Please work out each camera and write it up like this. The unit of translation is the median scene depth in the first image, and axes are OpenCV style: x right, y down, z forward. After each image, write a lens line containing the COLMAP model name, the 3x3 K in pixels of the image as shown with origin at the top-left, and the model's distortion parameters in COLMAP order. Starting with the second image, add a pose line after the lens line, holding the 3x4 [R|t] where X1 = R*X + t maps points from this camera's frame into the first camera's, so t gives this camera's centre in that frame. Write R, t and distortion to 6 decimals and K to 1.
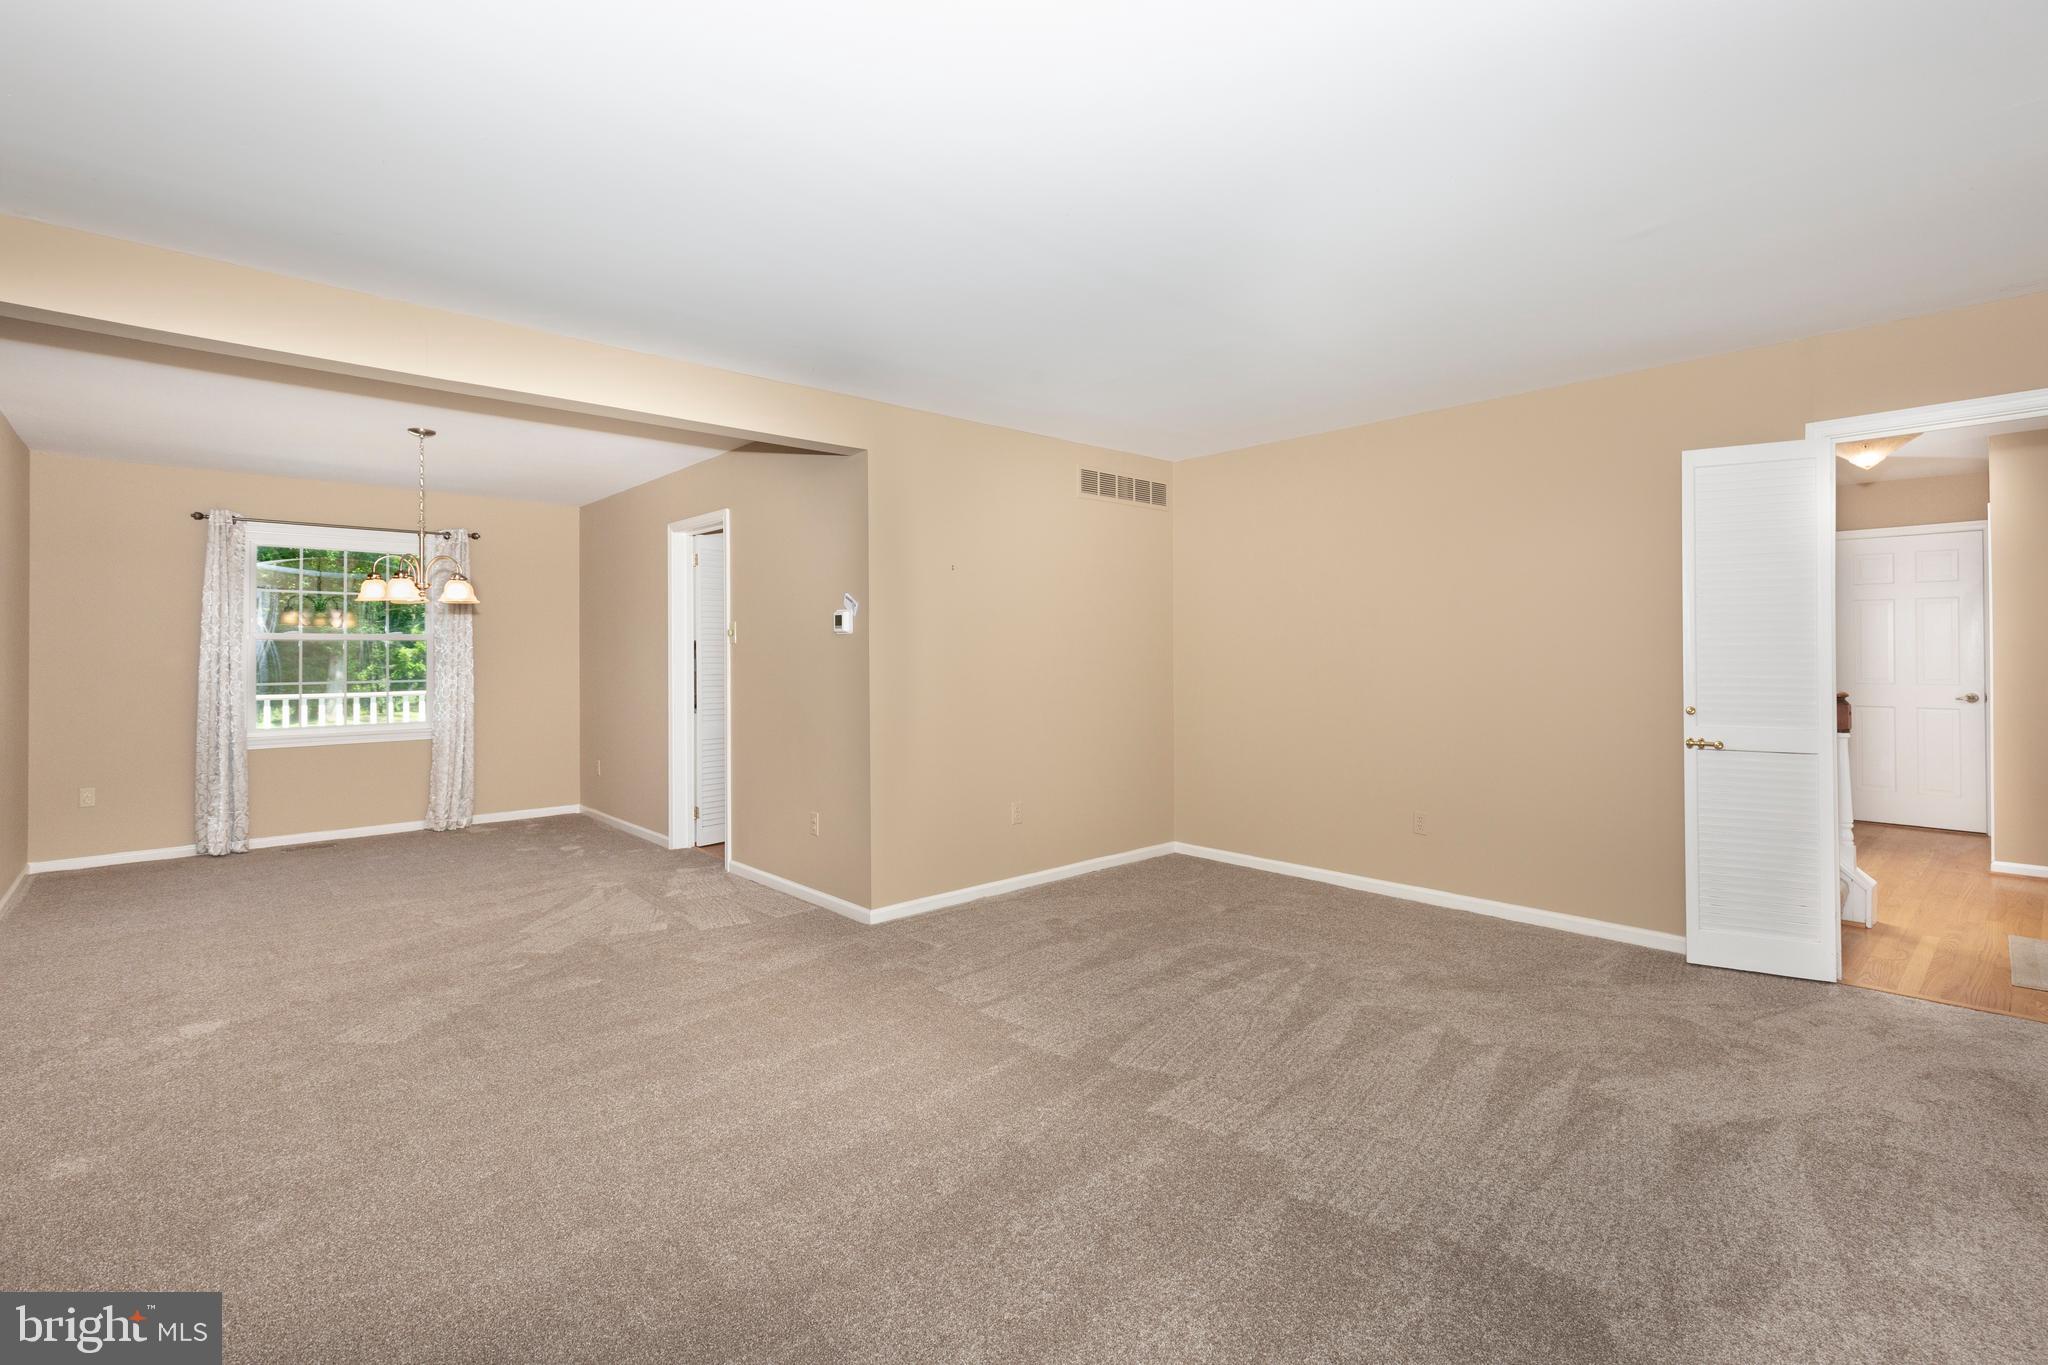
lens RADIAL K [[936.9, 0, 1025.7], [0, 936.9, 635.4], [0, 0, 1]] dist [0.013265, -0.001939]
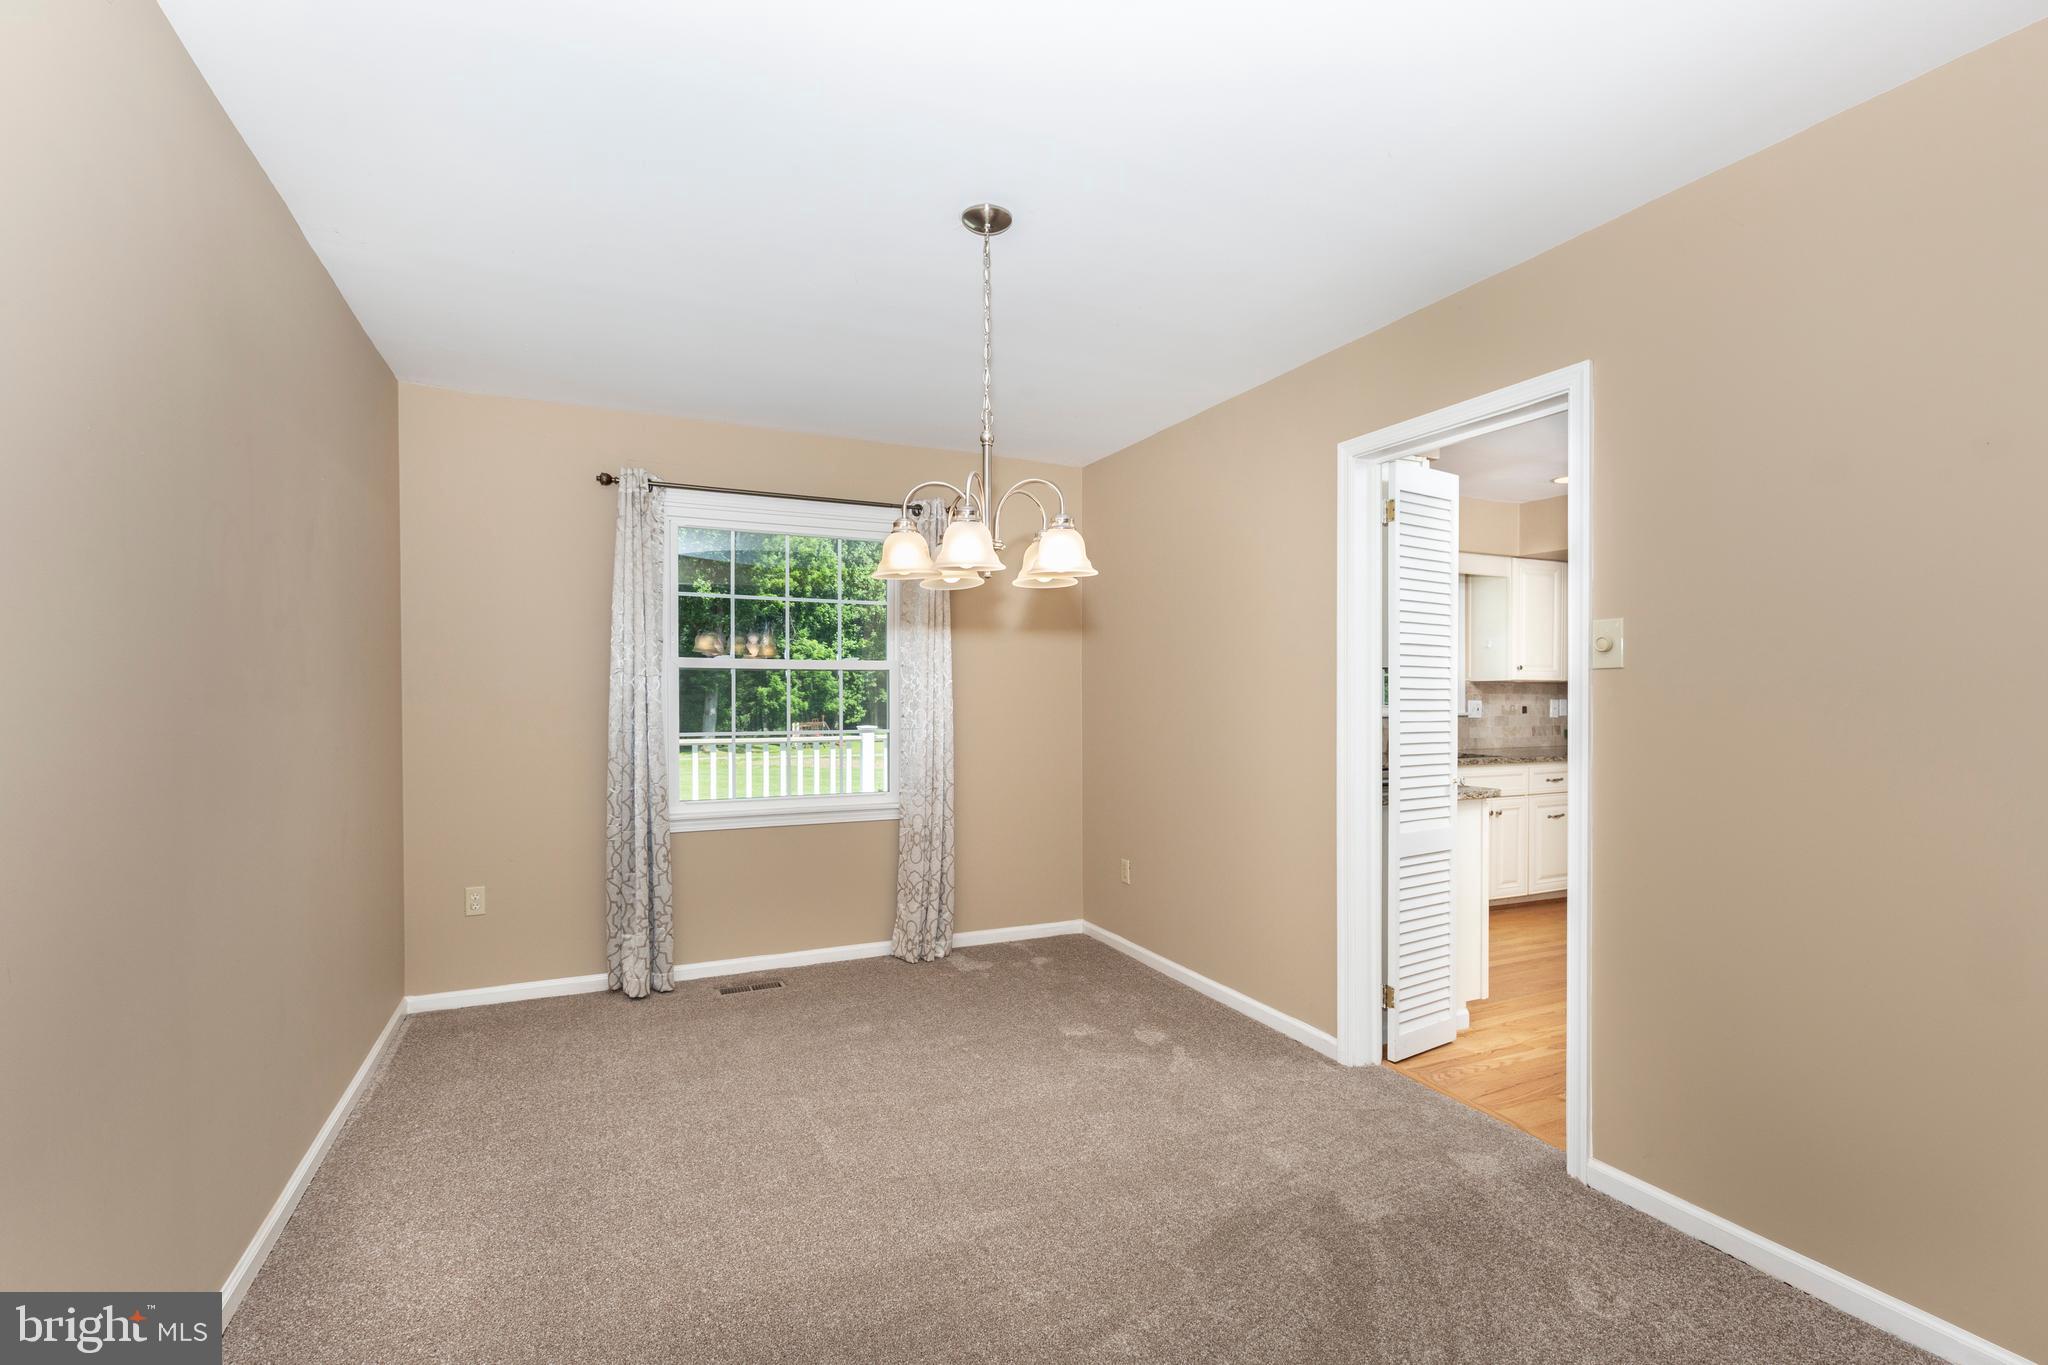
lens RADIAL K [[936.9, 0, 1030.8], [0, 936.9, 698.5], [0, 0, 1]] dist [0.013265, -0.001939]
pose [[0.956939, 0.006792, -0.290208, -0.394297], [0.000043, 0.999723, 0.023539, 0.011048], [0.290288, -0.022538, 0.956674, 0.448967]]
